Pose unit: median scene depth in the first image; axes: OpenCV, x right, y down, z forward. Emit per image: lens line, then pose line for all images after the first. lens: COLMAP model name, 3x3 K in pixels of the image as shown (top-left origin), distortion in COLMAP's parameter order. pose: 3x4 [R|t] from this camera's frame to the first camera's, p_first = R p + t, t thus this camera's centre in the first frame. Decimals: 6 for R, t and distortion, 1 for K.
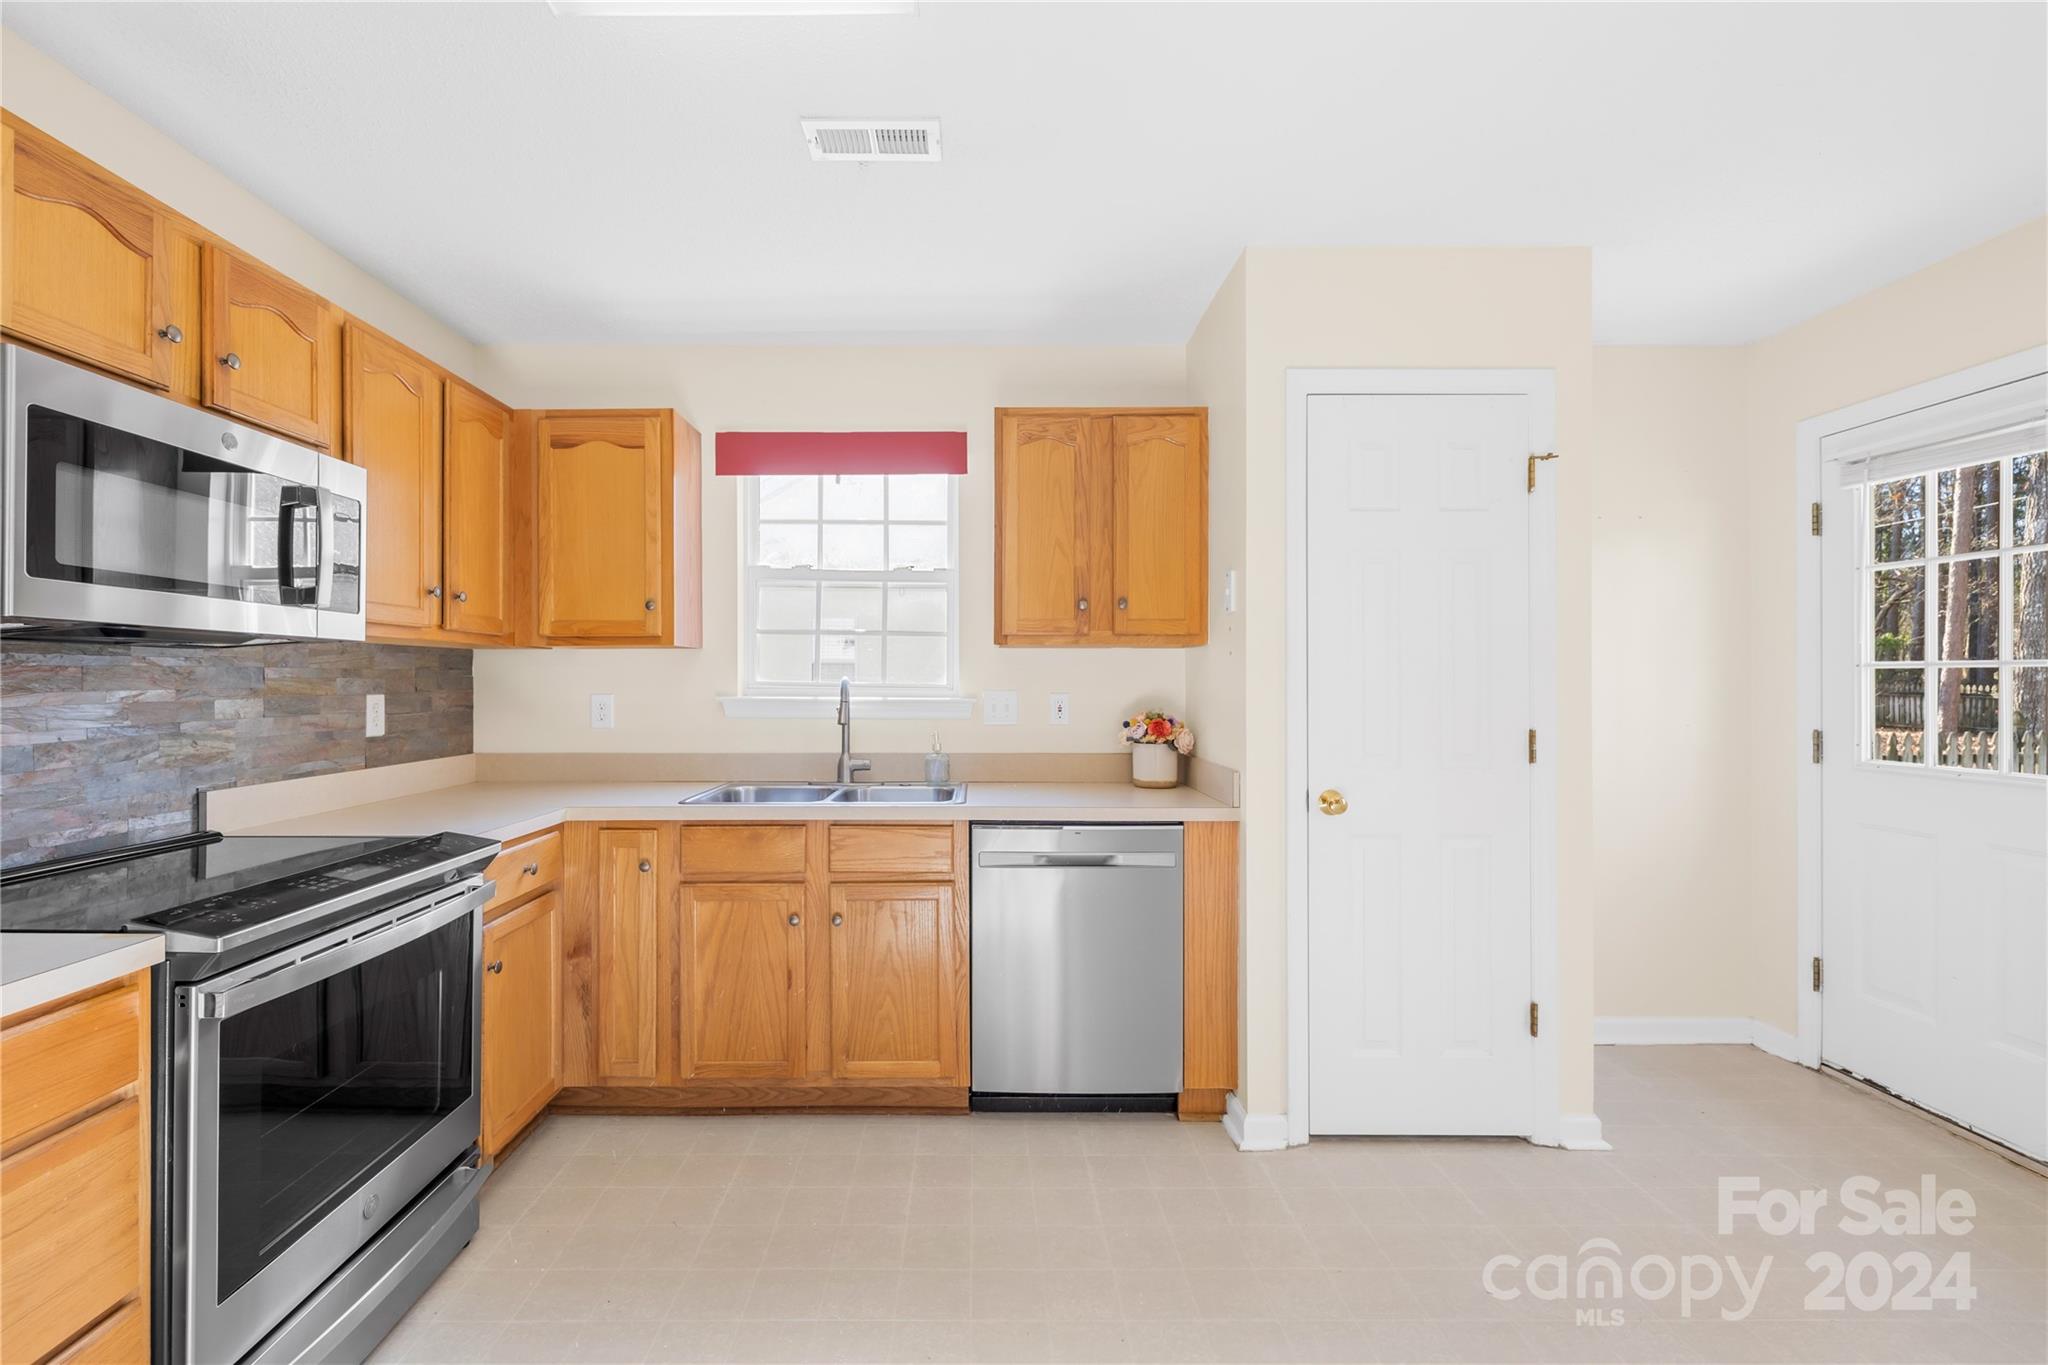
lens RADIAL K [[858.3, 0, 1006.8], [0, 858.3, 675.2], [0, 0, 1]] dist [0.000667, 0.000479]
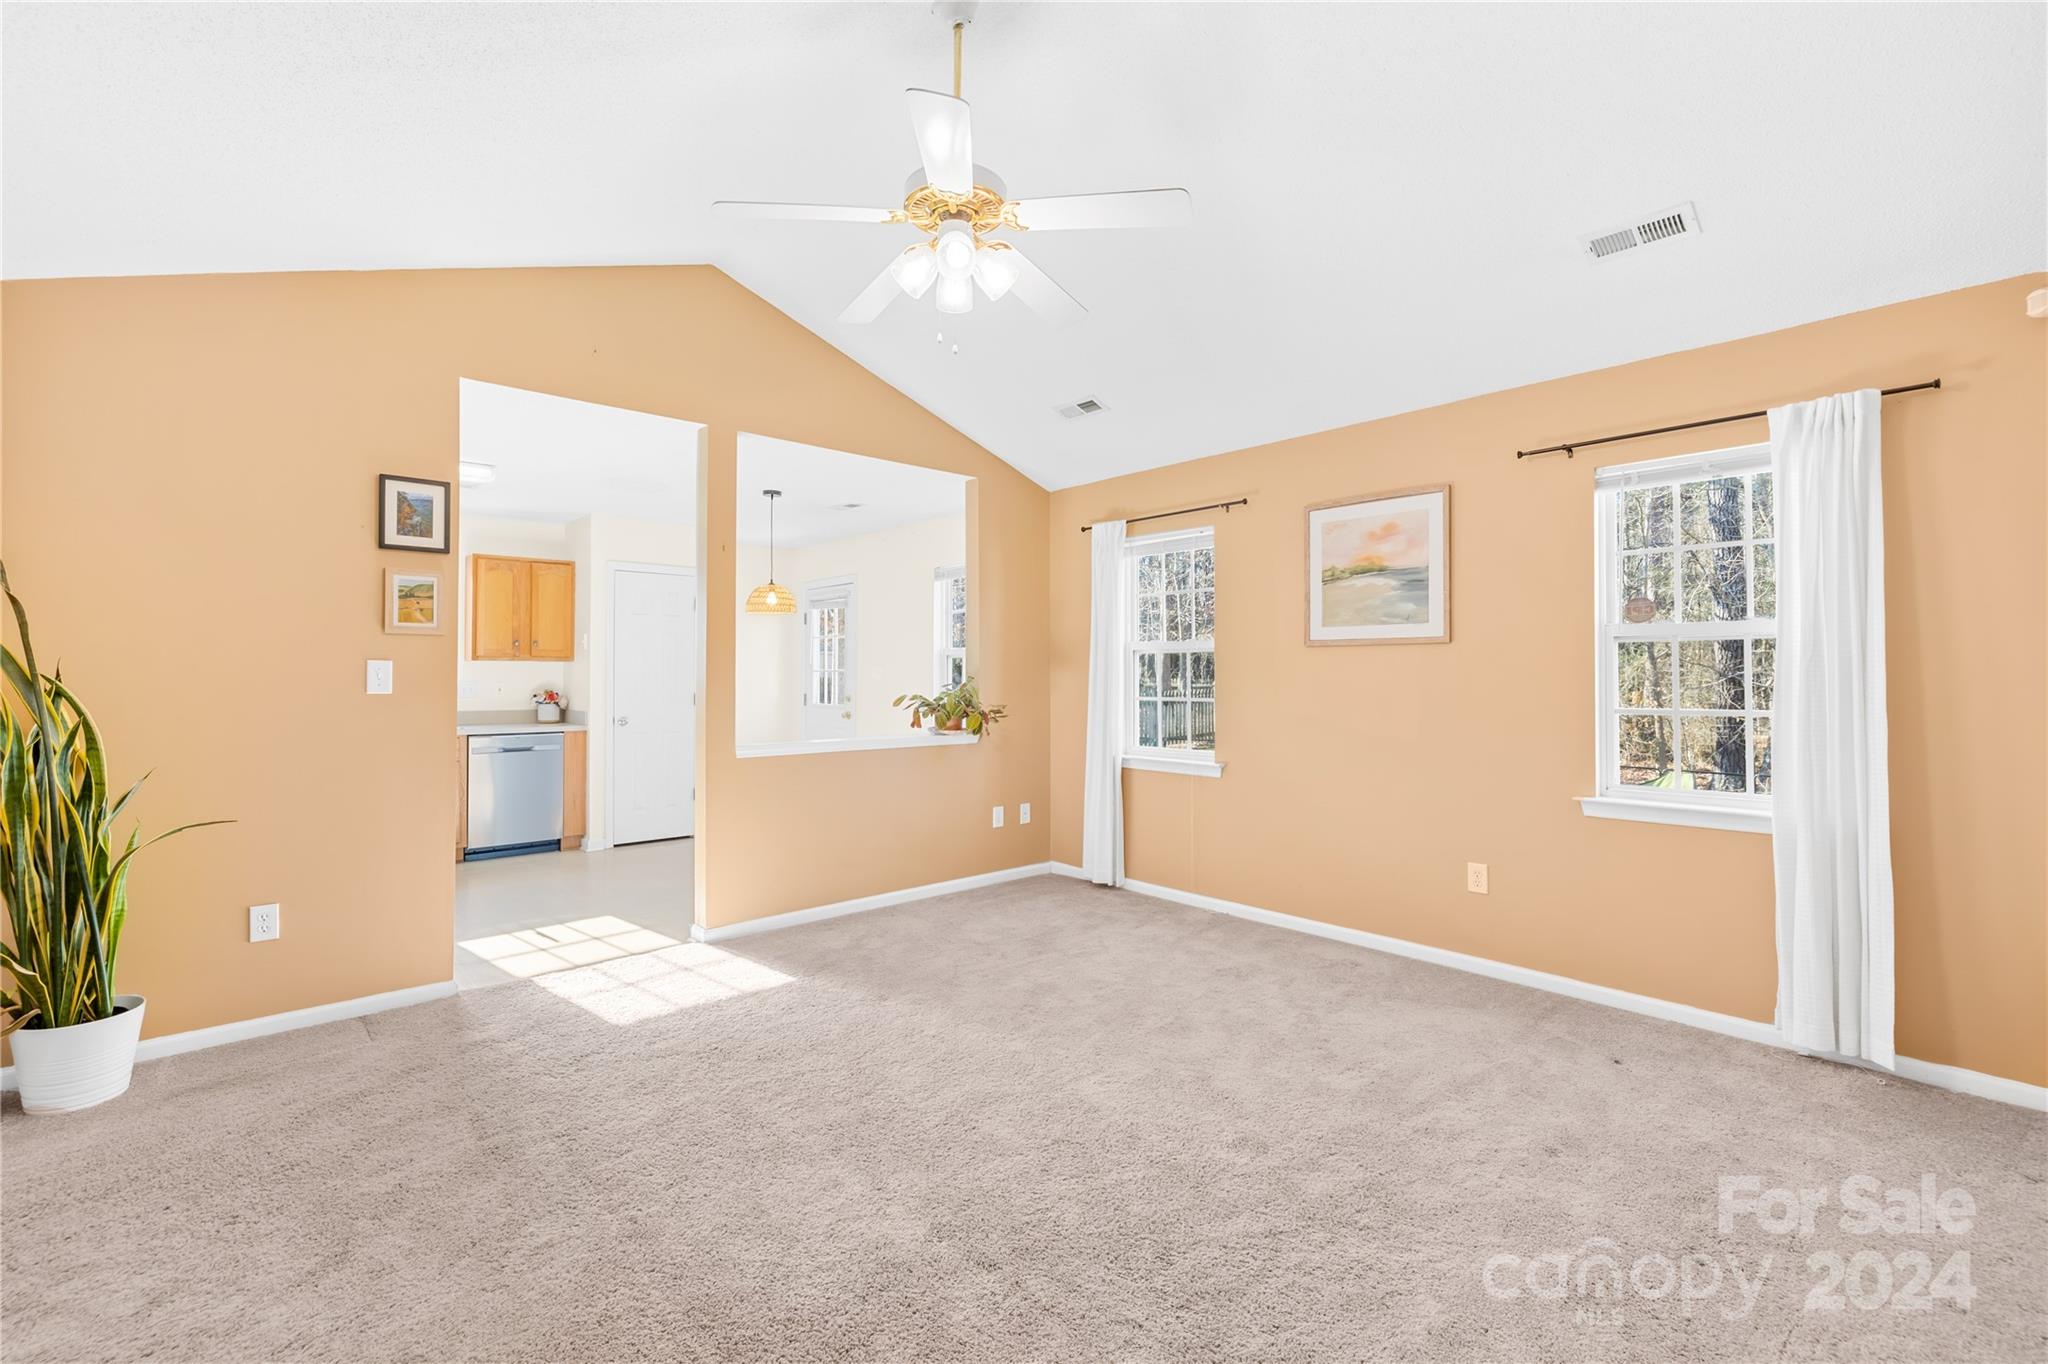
lens RADIAL K [[858.3, 0, 1006.8], [0, 858.3, 674.7], [0, 0, 1]] dist [0.000667, 0.000479]
pose [[0.763349, 0.005334, 0.645964, -0.399170], [-0.007489, 0.999972, 0.000592, -0.009410], [-0.645943, -0.005290, 0.763367, -1.635845]]
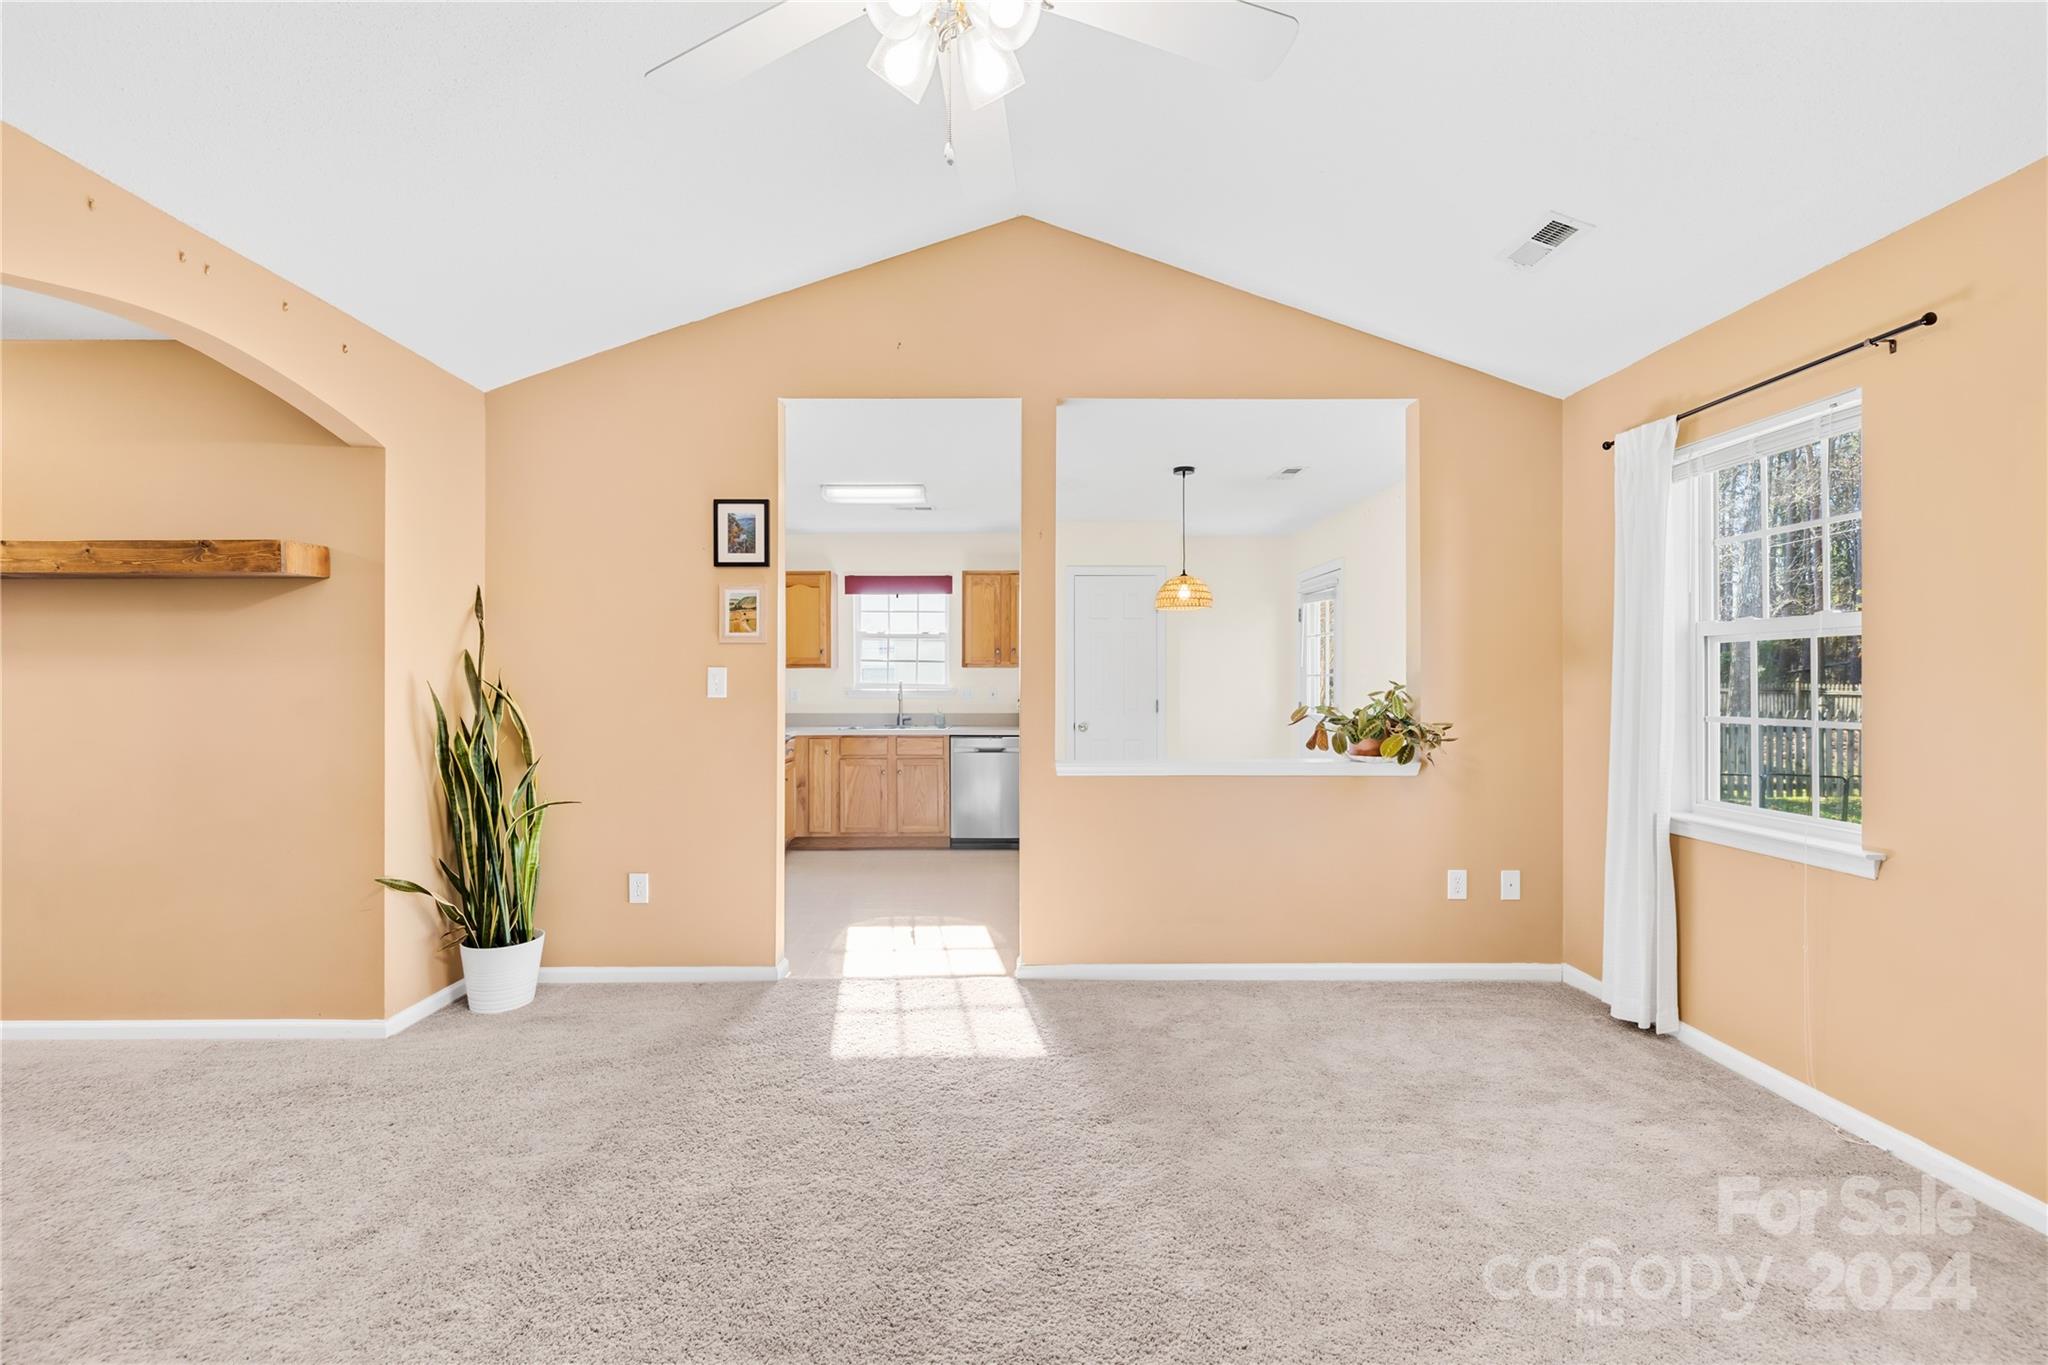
lens RADIAL K [[858.3, 0, 1006.8], [0, 858.3, 675.2], [0, 0, 1]] dist [0.000667, 0.000479]
pose [[0.999931, 0.003153, -0.011273, 0.144929], [-0.003164, 0.999995, -0.000915, -0.009594], [0.011270, 0.000950, 0.999936, -1.494523]]
